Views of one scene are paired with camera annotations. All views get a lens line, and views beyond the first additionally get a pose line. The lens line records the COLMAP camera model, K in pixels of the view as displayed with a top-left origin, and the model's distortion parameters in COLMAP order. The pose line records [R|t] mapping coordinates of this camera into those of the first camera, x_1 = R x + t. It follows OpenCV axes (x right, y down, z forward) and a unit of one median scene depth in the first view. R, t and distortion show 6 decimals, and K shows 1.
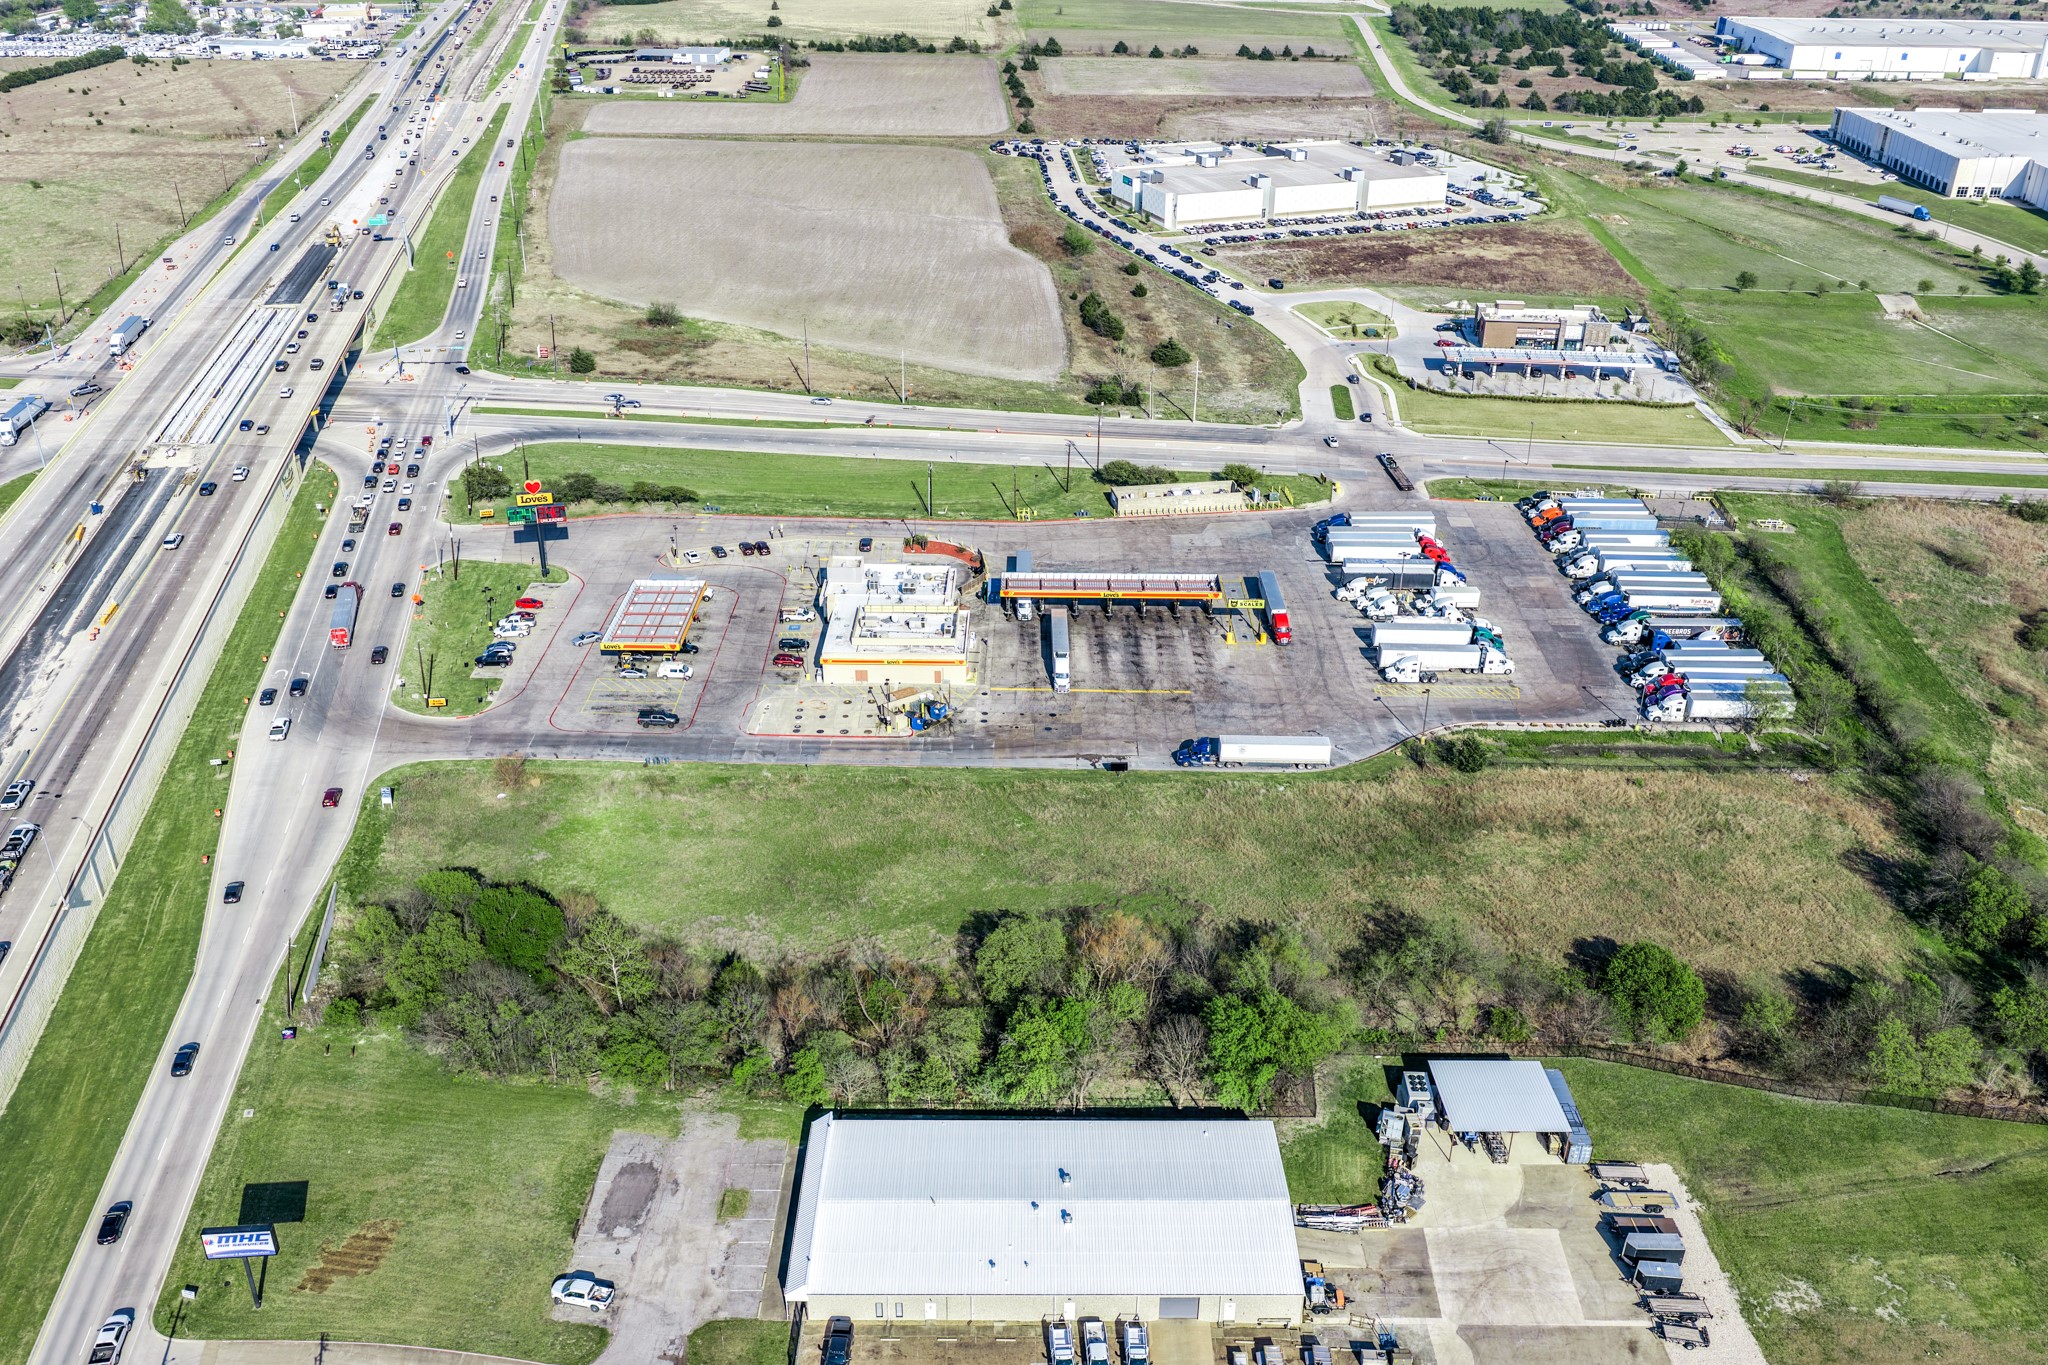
lens RADIAL K [[1721.1, 0, 1021.5], [0, 1721.1, 653.2], [0, 0, 1]] dist [-0.015153, 0.038683]
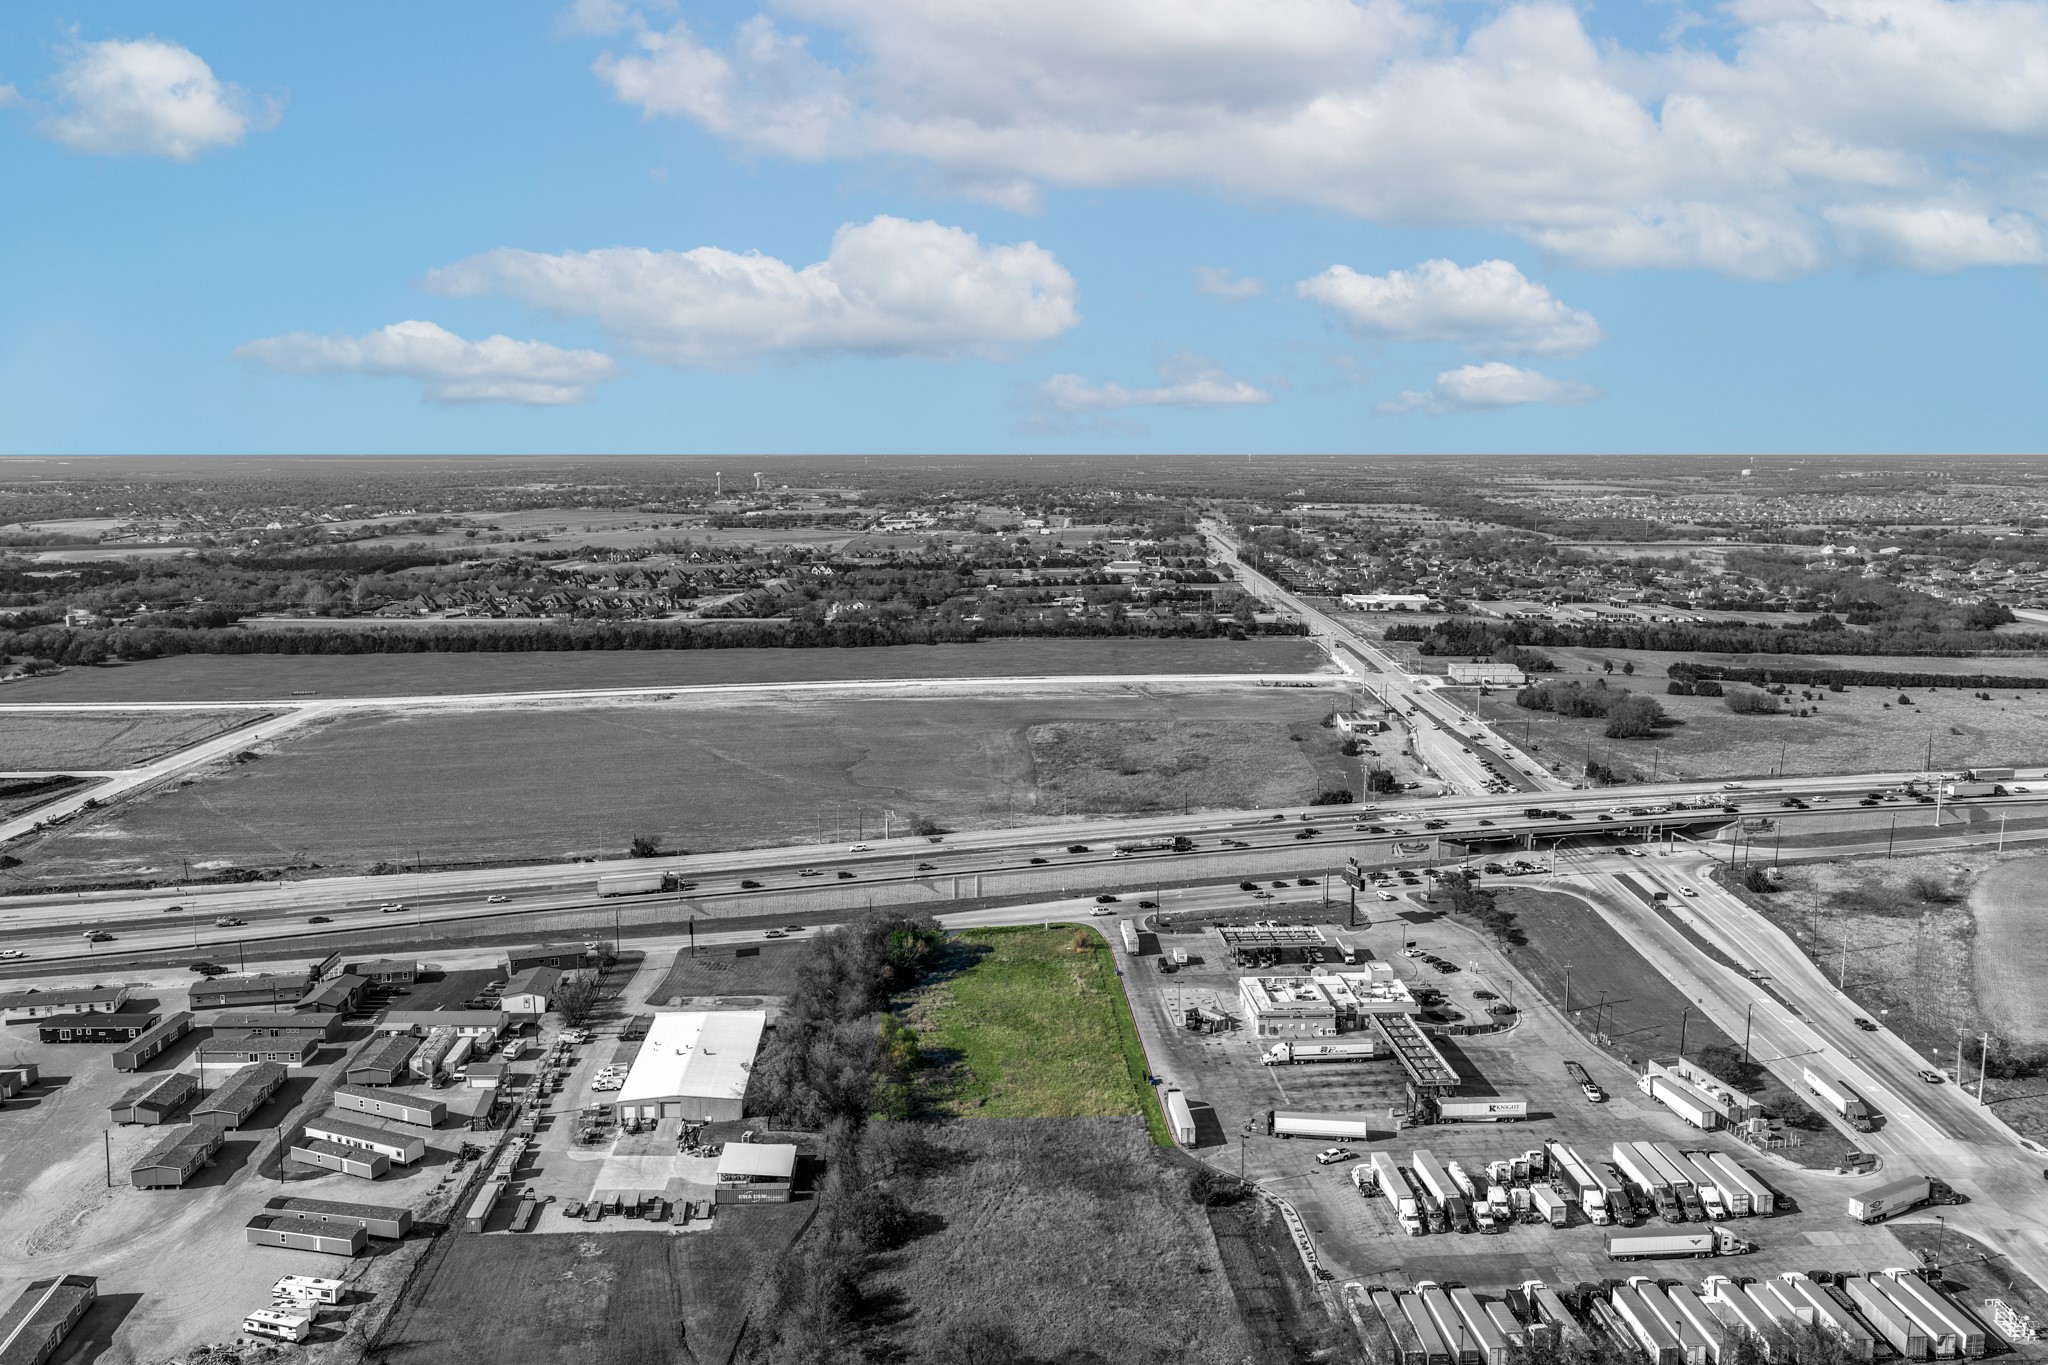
lens RADIAL K [[1690.4, 0, 1047.4], [0, 1690.4, 680.1], [0, 0, 1]] dist [-0.003343, -0.001179]
pose [[0.056201, 0.127533, -0.990241, 0.637613], [-0.442585, 0.892220, 0.089790, -0.142363], [0.894964, 0.433219, 0.106588, 0.312188]]
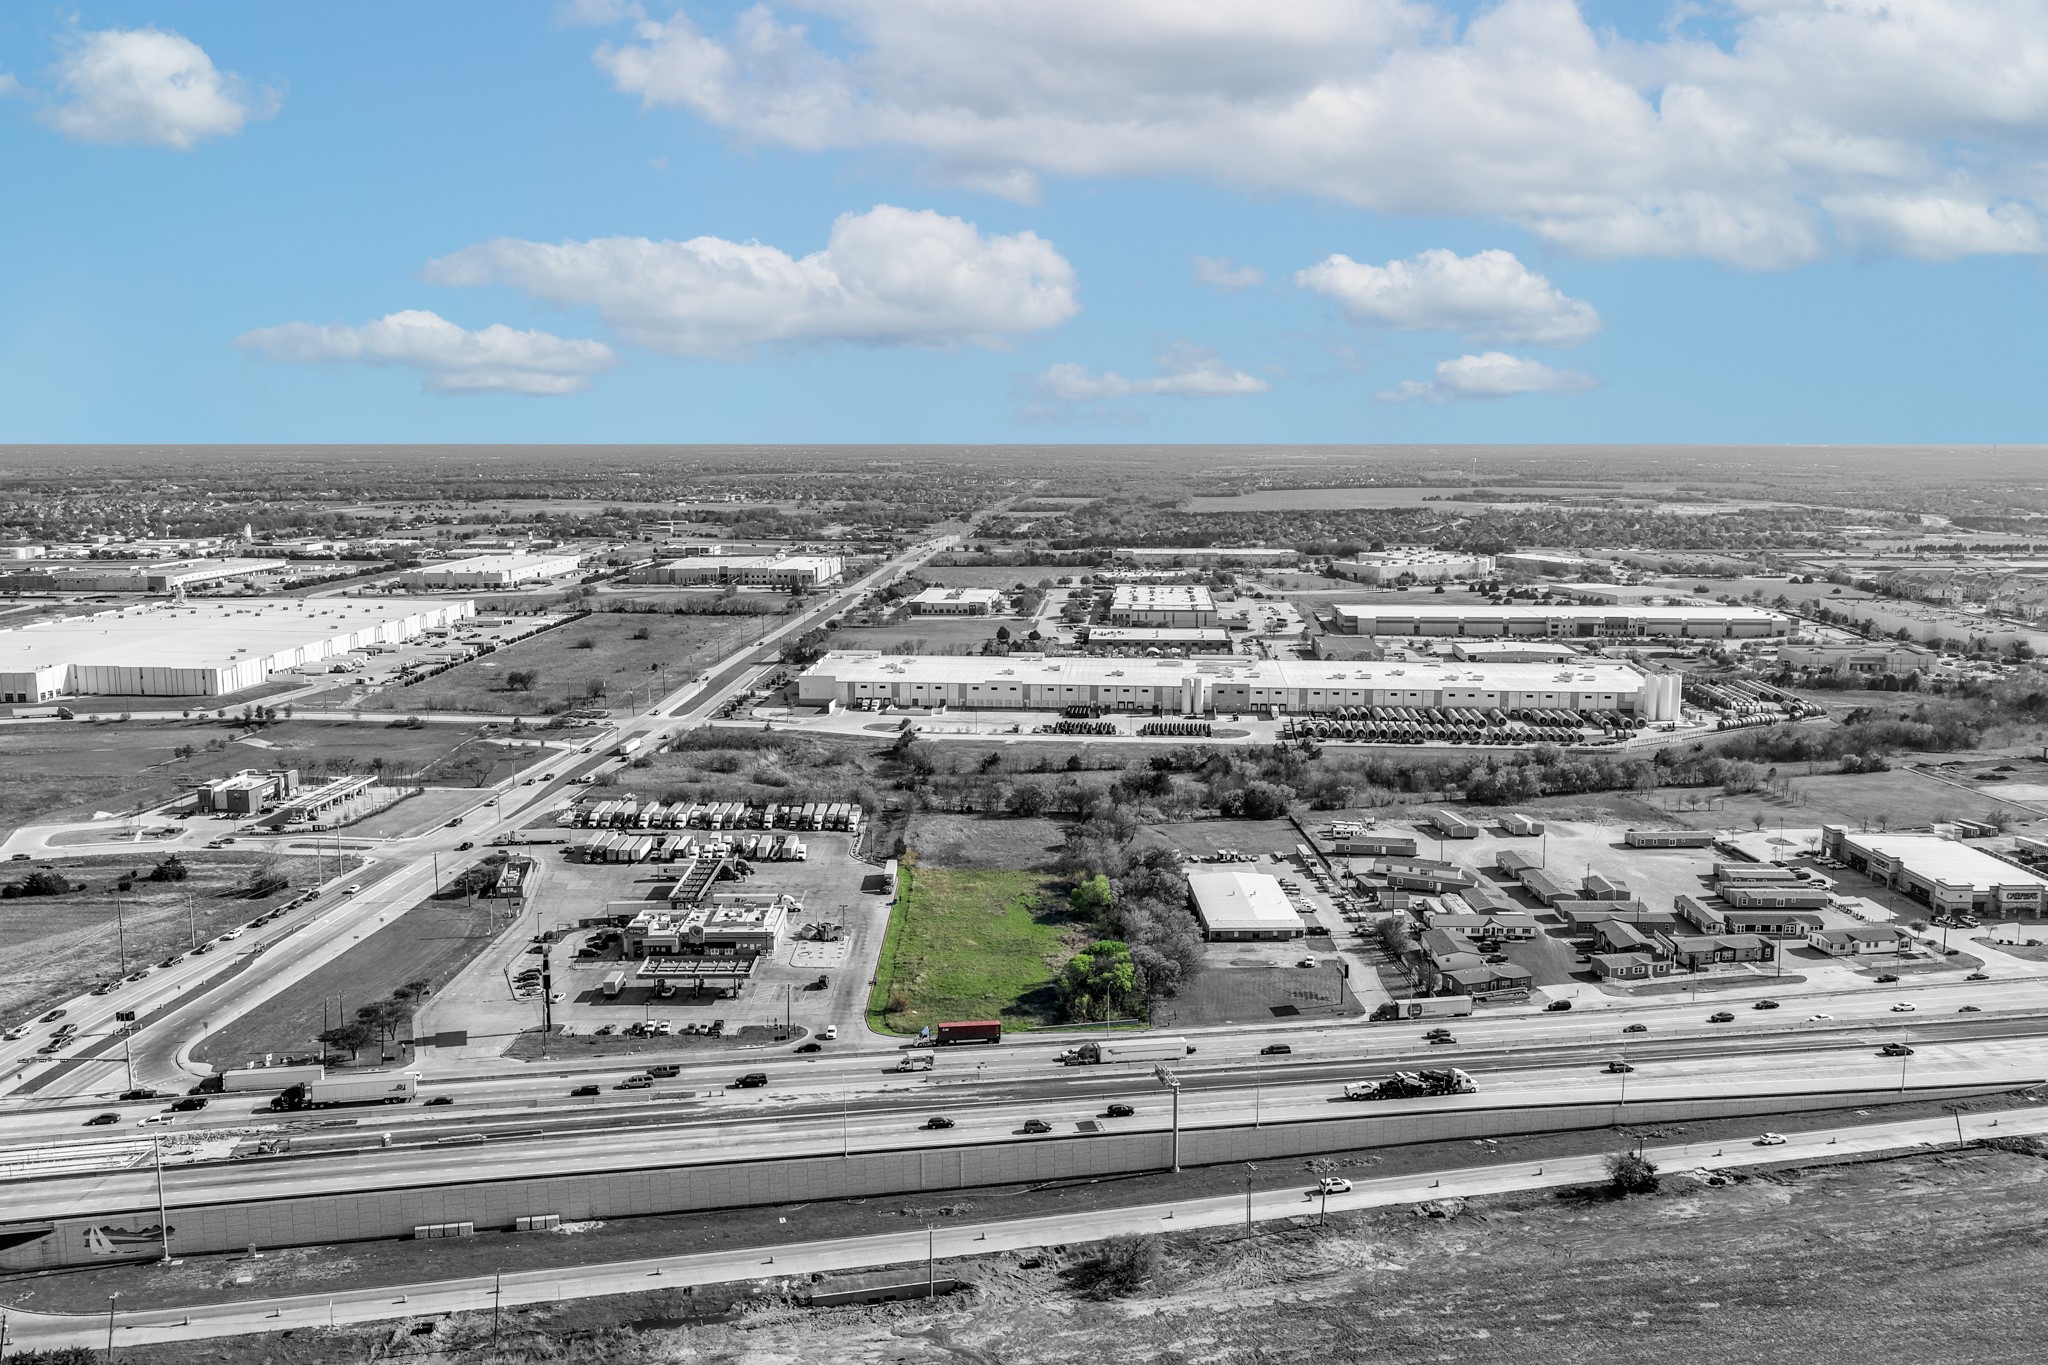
lens RADIAL K [[1690.4, 0, 1047.4], [0, 1690.4, 680.1], [0, 0, 1]] dist [-0.003343, -0.001179]
pose [[-0.021261, -0.155396, 0.987623, -0.798043], [0.443050, 0.884088, 0.148643, -0.159082], [-0.896245, 0.440727, 0.050052, 0.319549]]
